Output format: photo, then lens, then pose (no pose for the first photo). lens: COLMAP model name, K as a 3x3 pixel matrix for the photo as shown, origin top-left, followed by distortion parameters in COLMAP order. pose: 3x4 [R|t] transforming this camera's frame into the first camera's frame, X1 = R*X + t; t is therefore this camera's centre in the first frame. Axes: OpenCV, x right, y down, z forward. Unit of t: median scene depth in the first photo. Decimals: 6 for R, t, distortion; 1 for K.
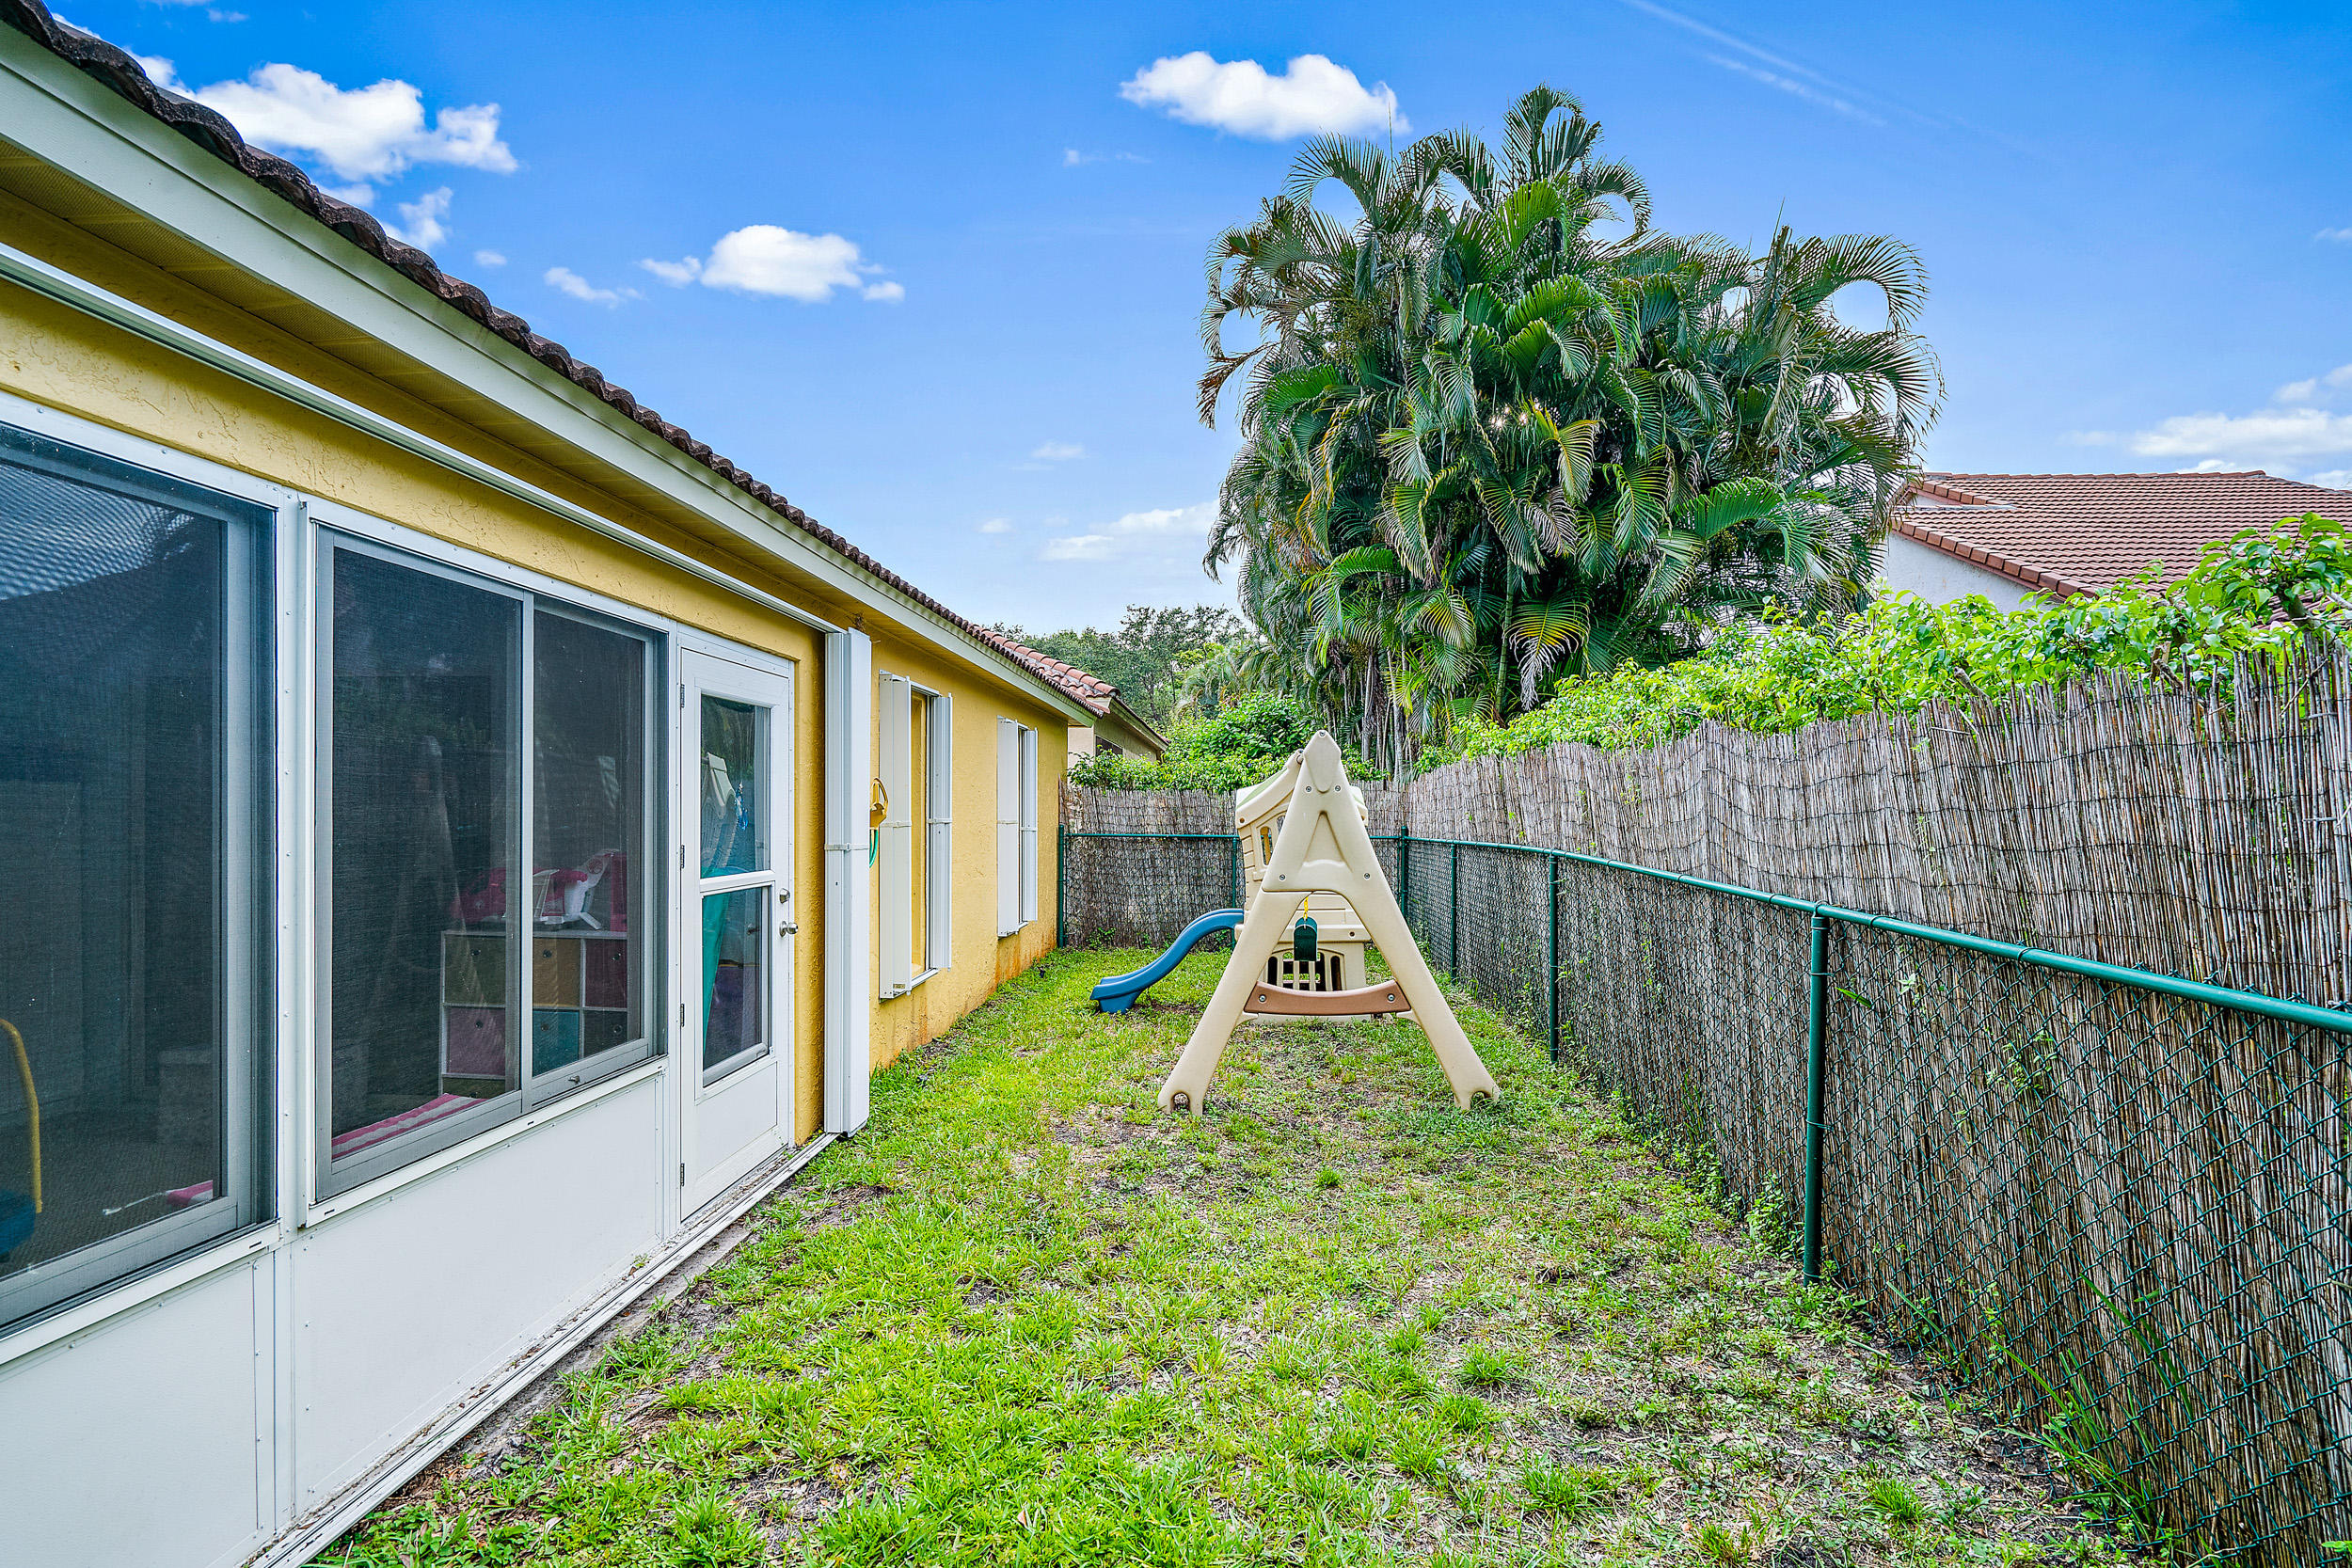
lens RADIAL K [[1100.3, 0, 1158.7], [0, 1100.3, 830.5], [0, 0, 1]] dist [0.002815, 0.000581]
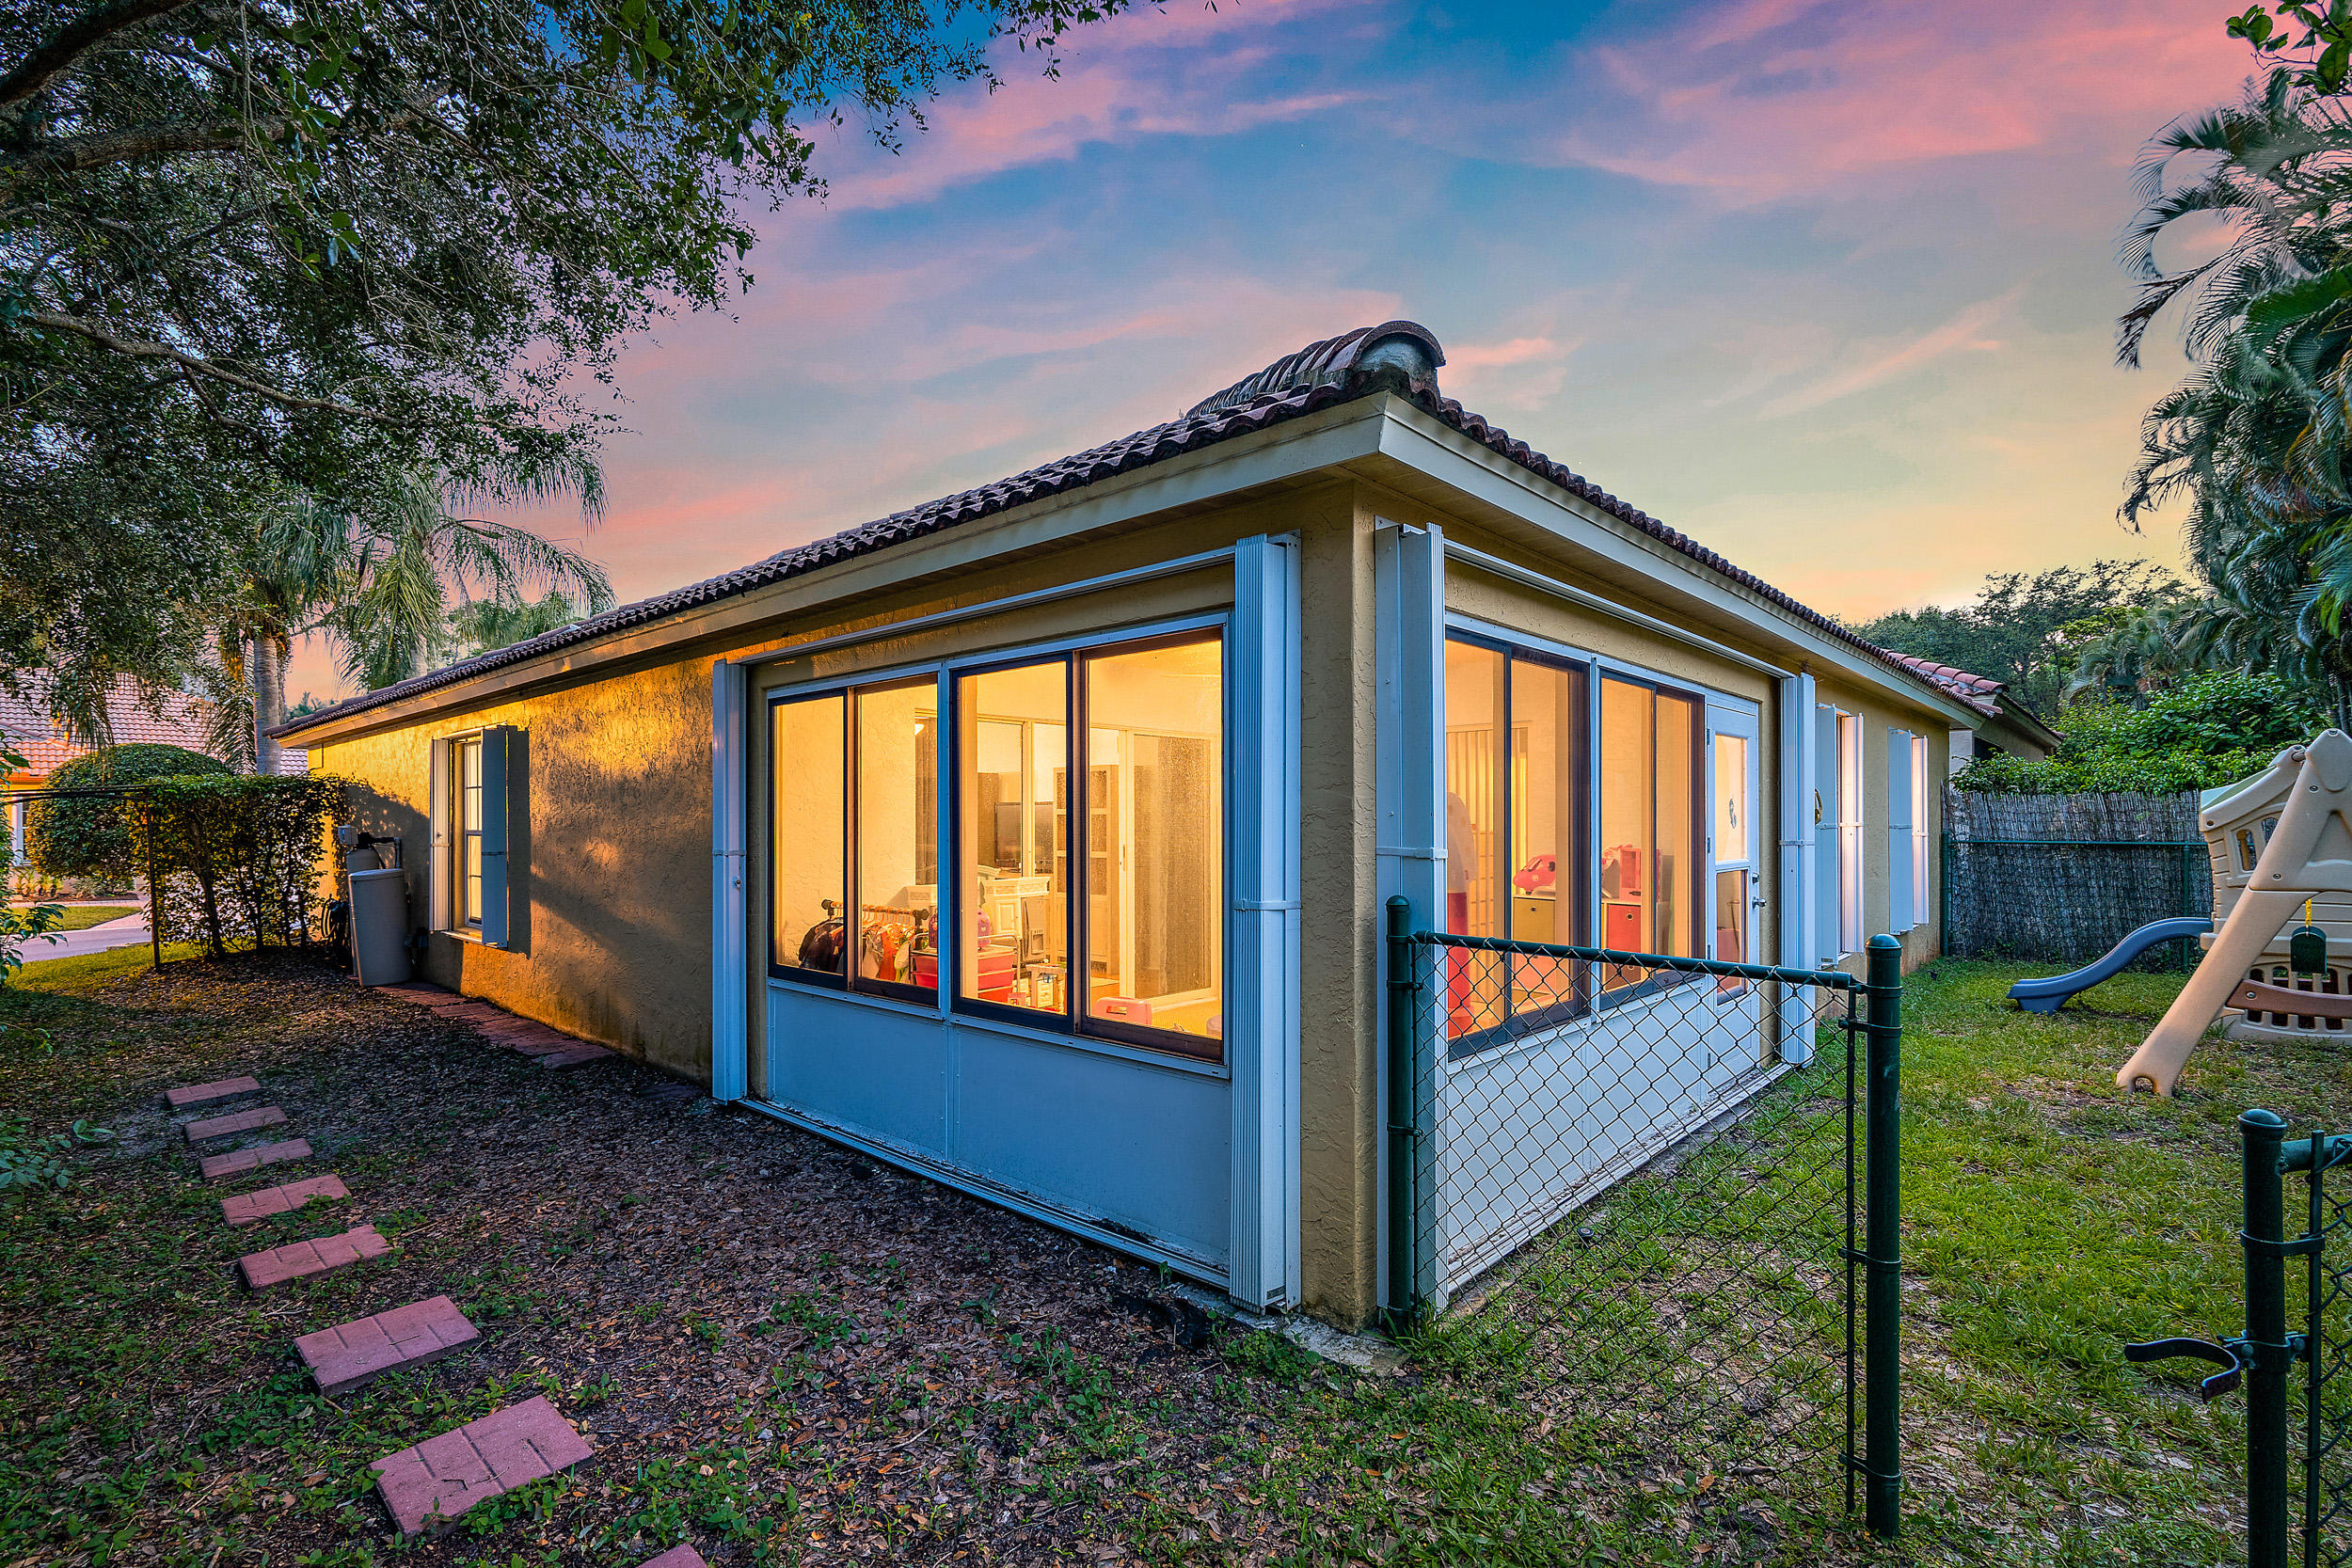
lens RADIAL K [[1100.3, 0, 1158.7], [0, 1100.3, 830.5], [0, 0, 1]] dist [0.002815, 0.000581]
pose [[0.786510, -0.004224, -0.617563, -0.032141], [-0.003539, 0.999929, -0.011346, 0.007478], [0.617567, 0.011109, 0.786440, -0.199926]]
